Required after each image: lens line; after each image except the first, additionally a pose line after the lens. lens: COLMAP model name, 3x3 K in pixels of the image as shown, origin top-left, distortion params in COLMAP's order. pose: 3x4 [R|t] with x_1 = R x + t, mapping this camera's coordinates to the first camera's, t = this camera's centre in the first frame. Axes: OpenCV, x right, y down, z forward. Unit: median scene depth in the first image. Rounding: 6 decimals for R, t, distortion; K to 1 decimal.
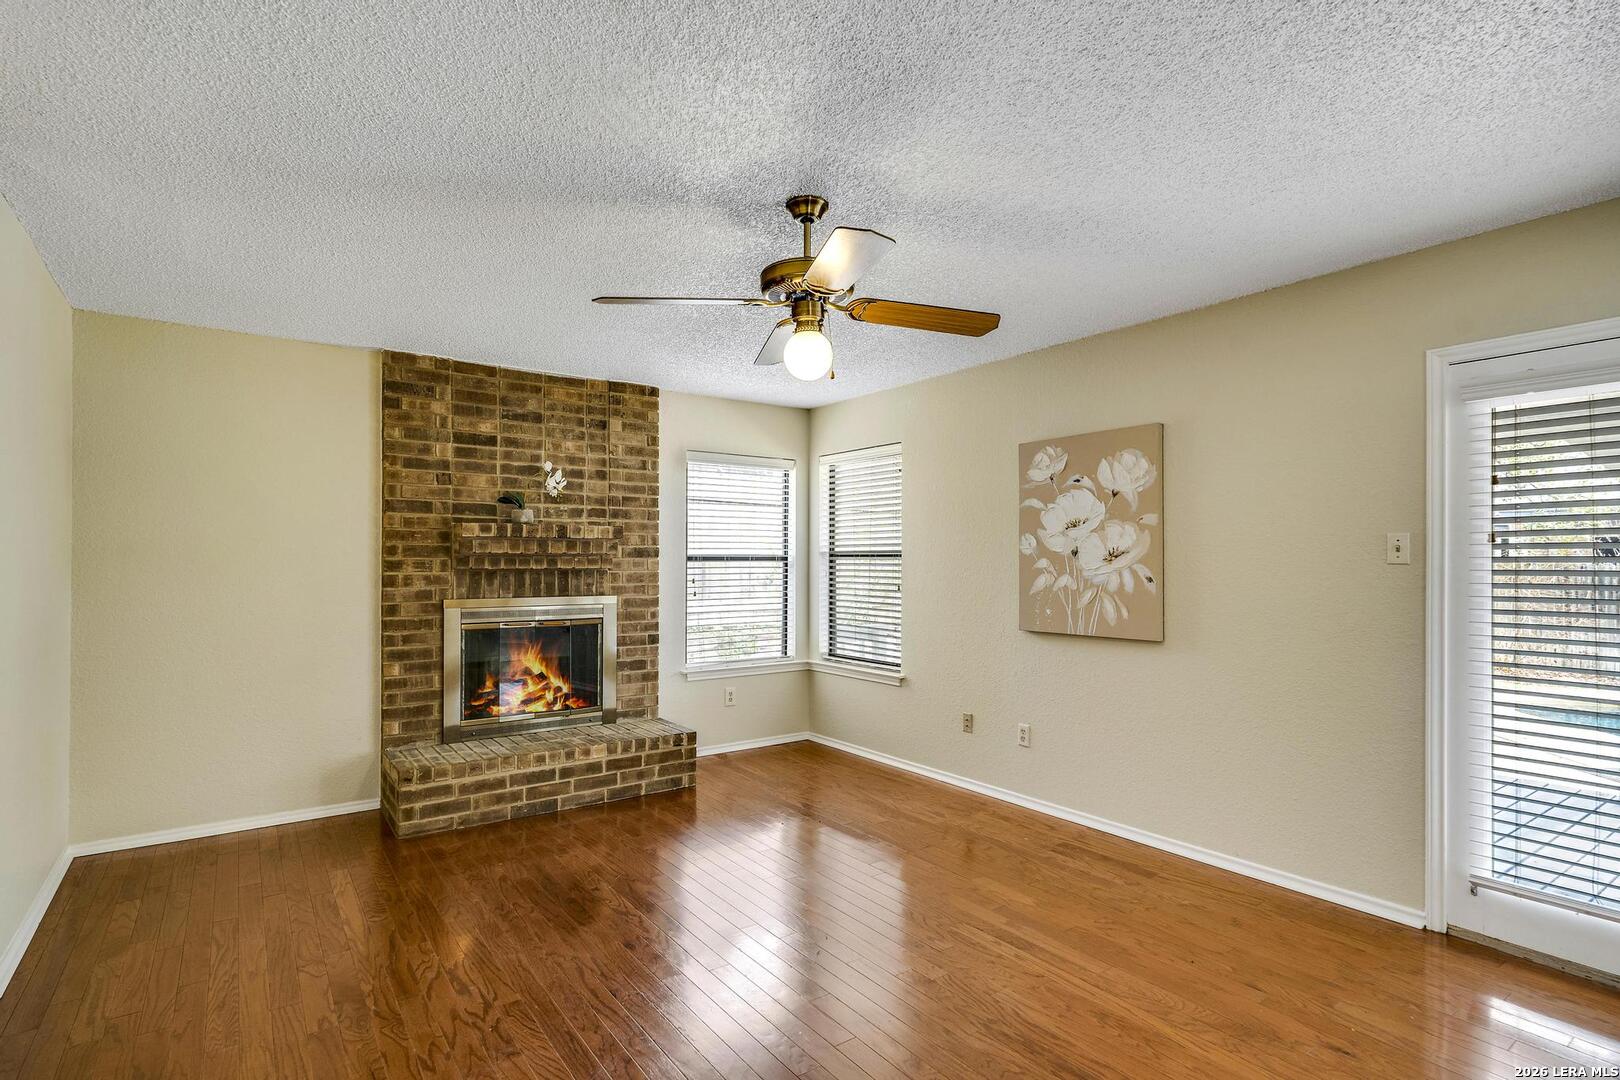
lens RADIAL K [[845.0, 0, 823.8], [0, 845.0, 549.9], [0, 0, 1]] dist [-0.001311, -0.000724]
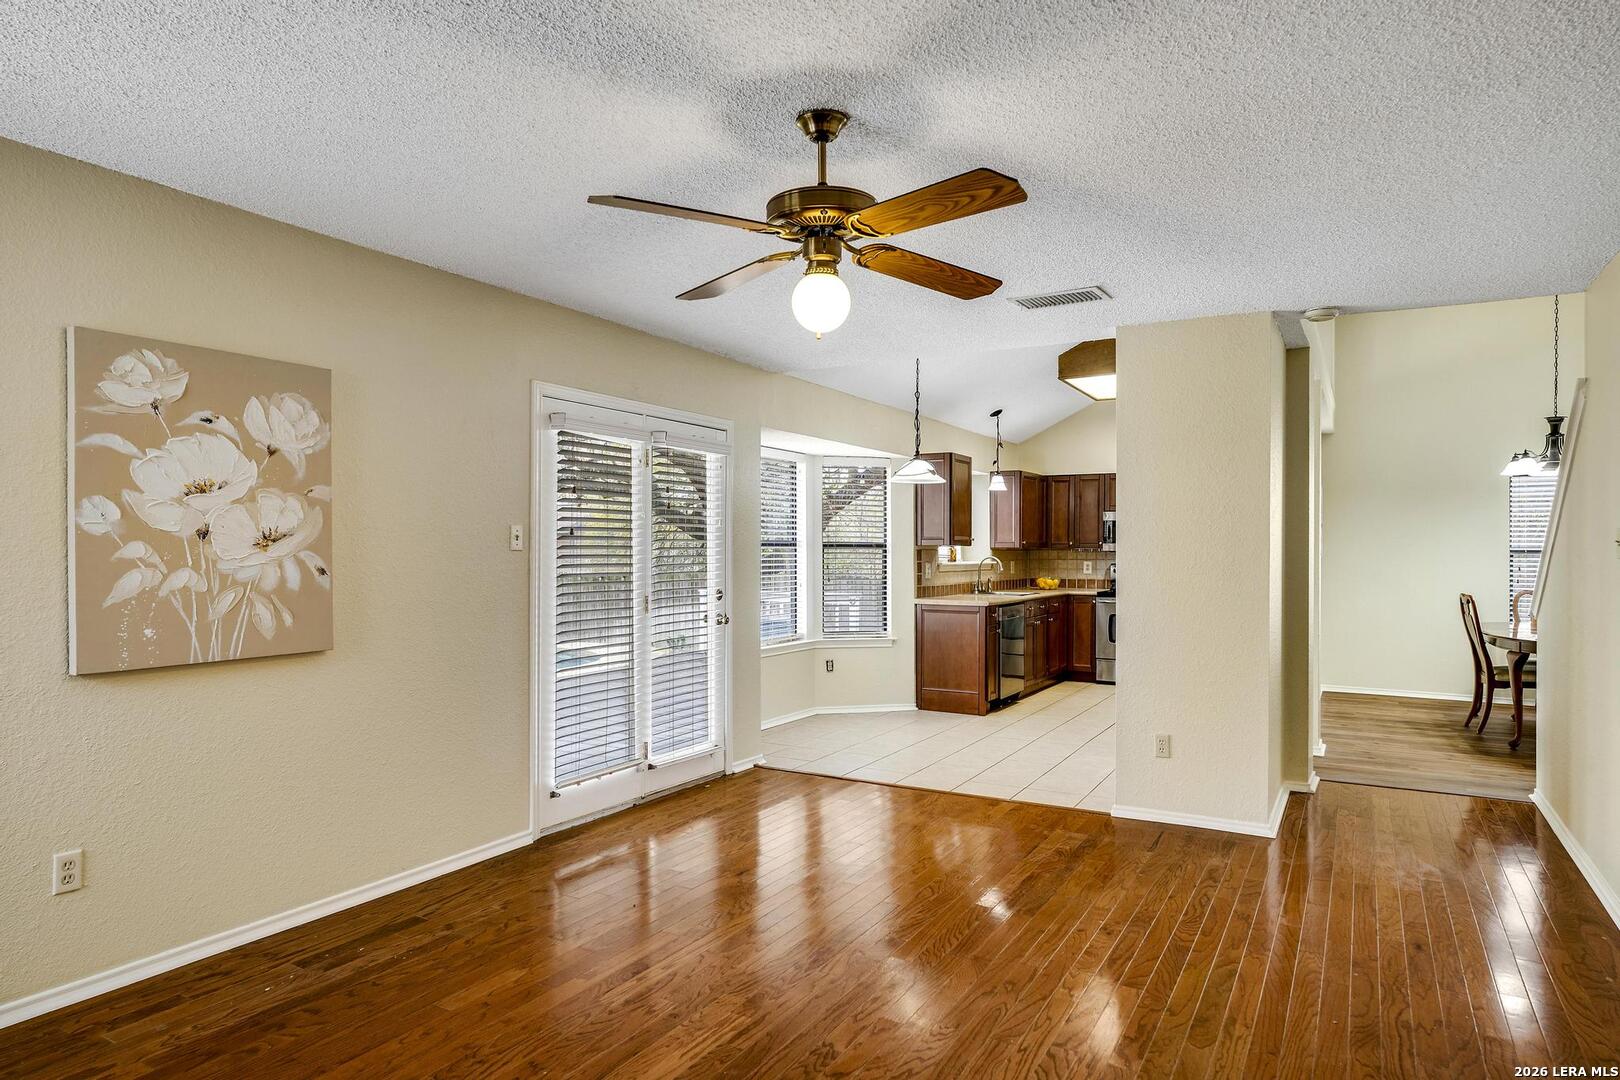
lens RADIAL K [[990.6, 0, 818.7], [0, 990.6, 539.0], [0, 0, 1]] dist [-0.036170, -0.003318]
pose [[-0.449435, 0.007811, 0.893279, -0.579198], [-0.014800, 0.999759, -0.016189, 0.012797], [-0.893190, -0.020496, -0.449212, 0.944788]]
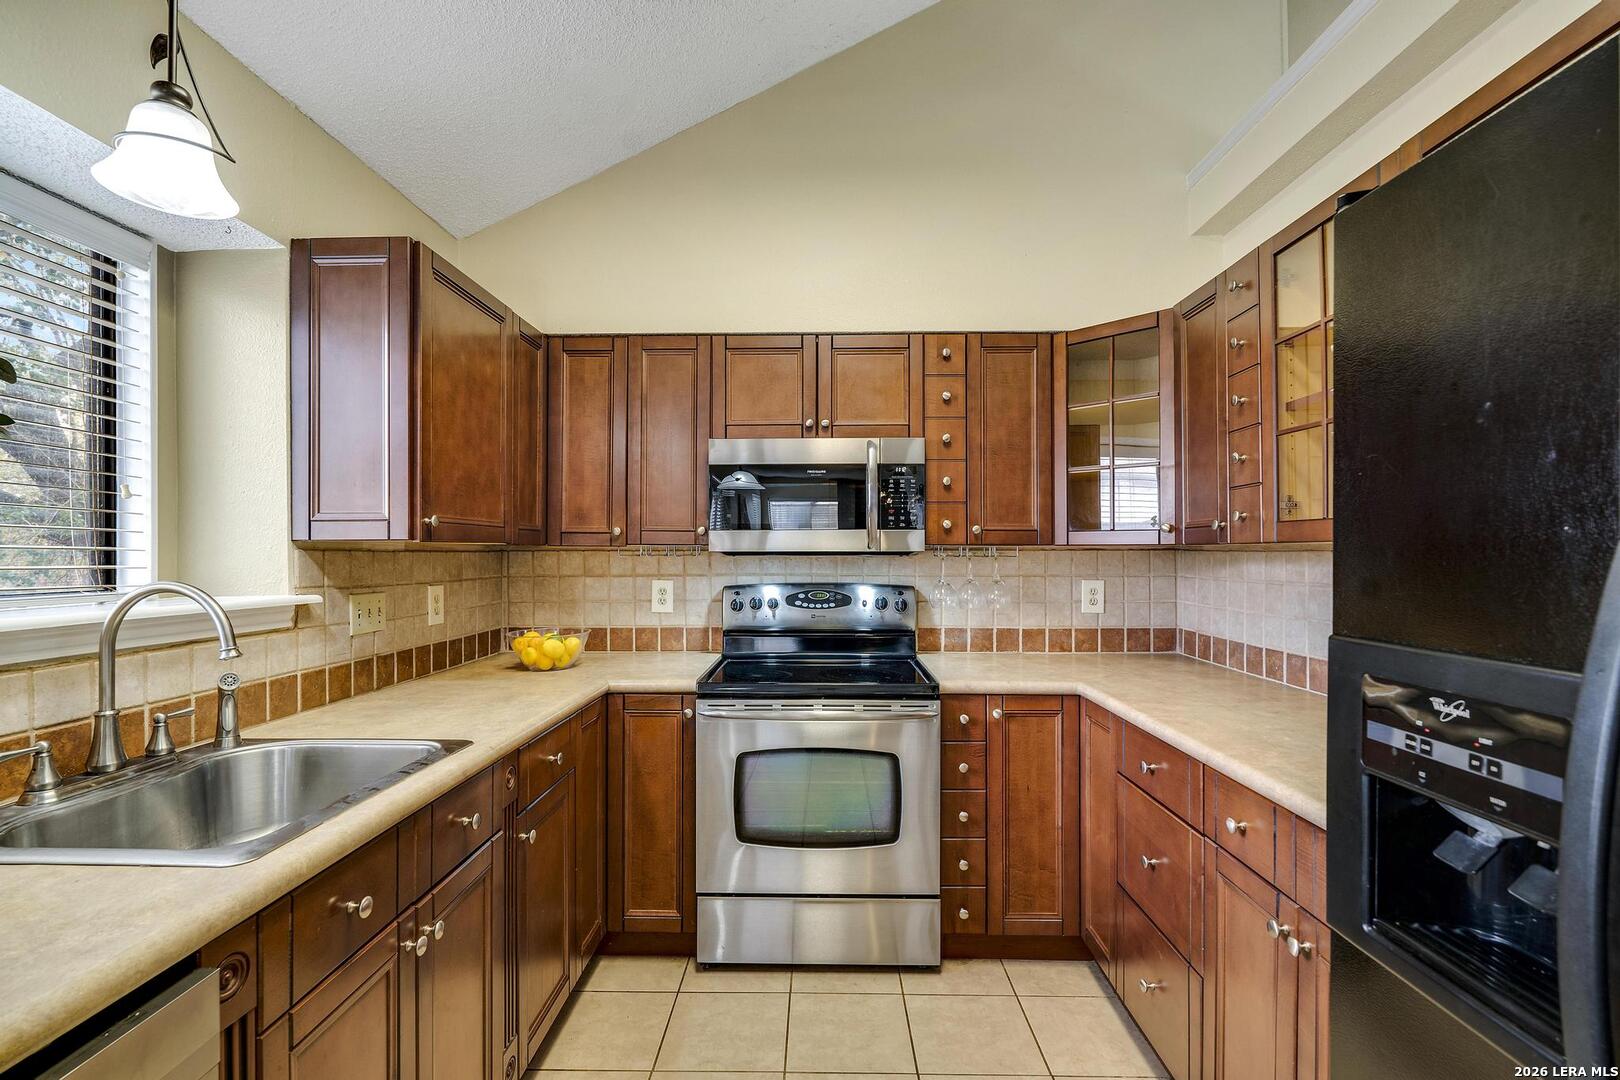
lens RADIAL K [[845.0, 0, 812.0], [0, 845.0, 541.2], [0, 0, 1]] dist [-0.001311, -0.000724]
pose [[-0.800555, 0.015294, 0.599064, -0.215704], [0.000481, 0.999690, -0.024880, 0.009857], [-0.599259, -0.019630, -0.800314, 0.624563]]
